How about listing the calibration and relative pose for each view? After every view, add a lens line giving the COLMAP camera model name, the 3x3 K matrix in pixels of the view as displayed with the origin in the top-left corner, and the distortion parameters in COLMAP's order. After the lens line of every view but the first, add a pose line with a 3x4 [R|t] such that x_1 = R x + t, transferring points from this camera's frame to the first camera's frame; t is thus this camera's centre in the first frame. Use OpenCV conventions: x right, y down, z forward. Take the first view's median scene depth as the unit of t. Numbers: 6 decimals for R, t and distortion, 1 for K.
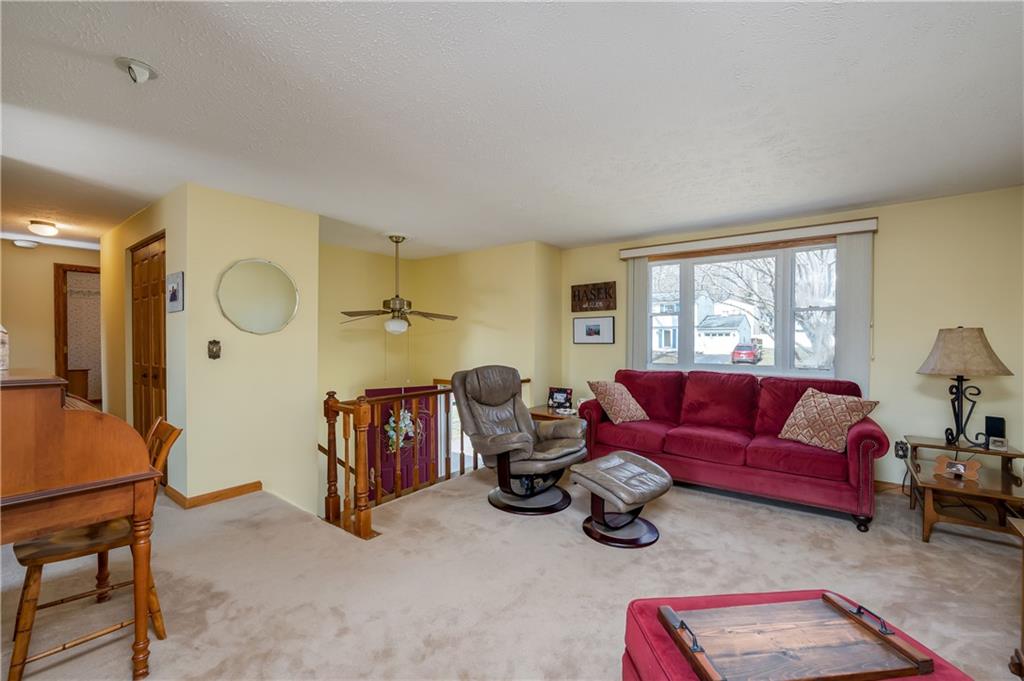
lens RADIAL K [[427.7, 0, 513.5], [0, 427.7, 344.2], [0, 0, 1]] dist [0.001934, 0.000497]
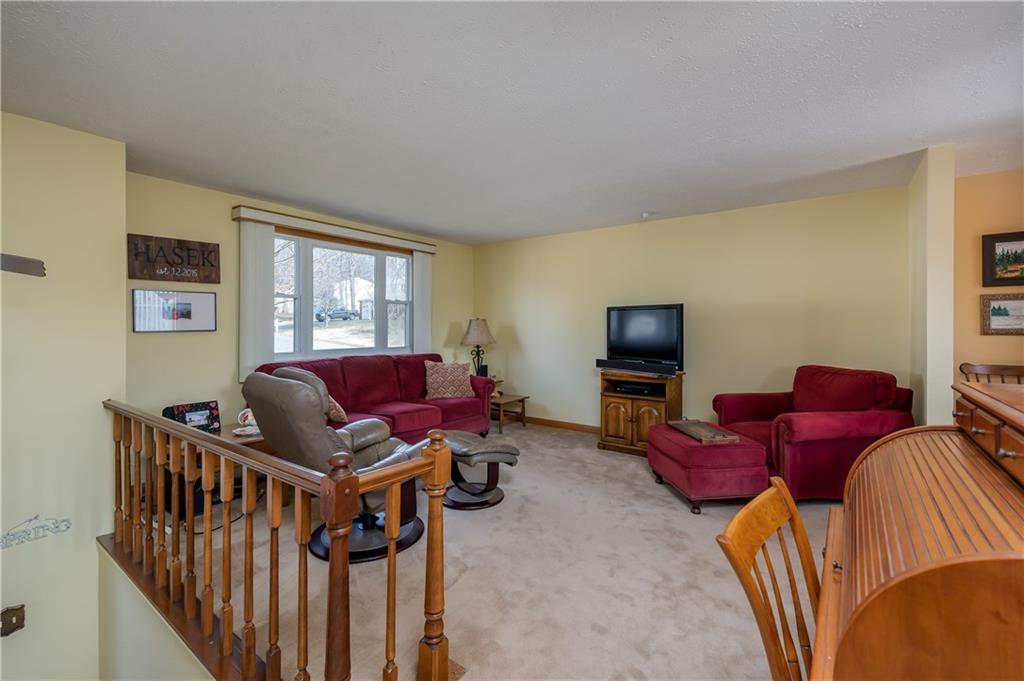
lens RADIAL K [[445.8, 0, 513.6], [0, 445.8, 324.9], [0, 0, 1]] dist [0.000326, 0.000040]
pose [[-0.013010, -0.002641, 0.999912, -0.607128], [0.007933, 0.999965, 0.002744, -0.011130], [-0.999884, 0.007968, -0.012988, 0.600020]]
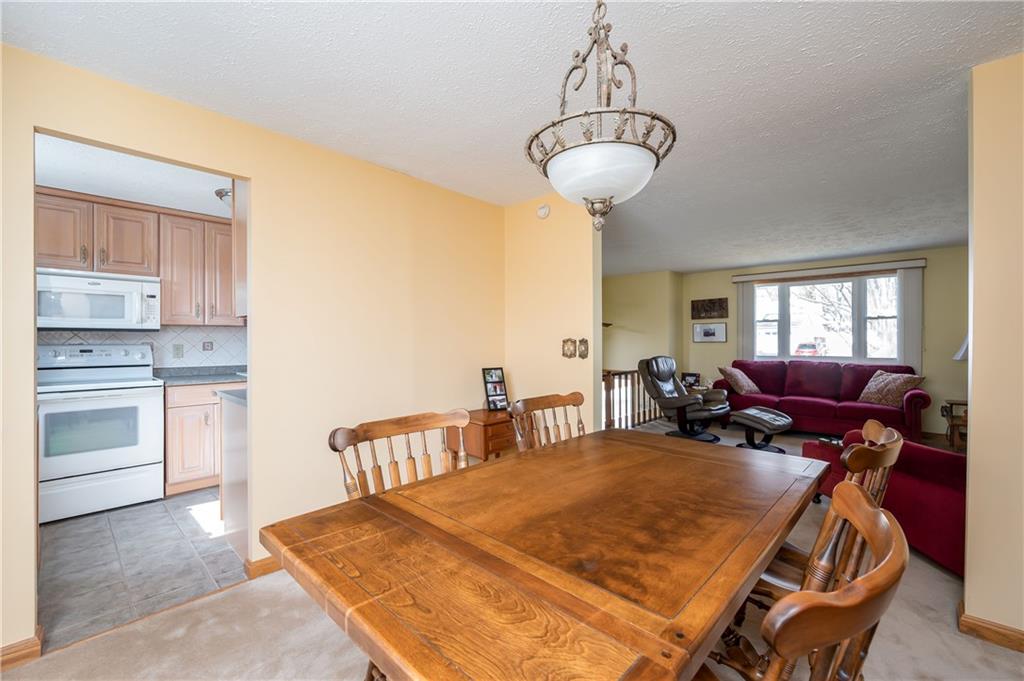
lens RADIAL K [[426.5, 0, 508.0], [0, 426.5, 339.1], [0, 0, 1]] dist [-0.000053, 0.000083]
pose [[0.994017, -0.005682, -0.109074, -0.381684], [0.004481, 0.999927, -0.011256, 0.001605], [0.109130, 0.010700, 0.993970, -0.550237]]
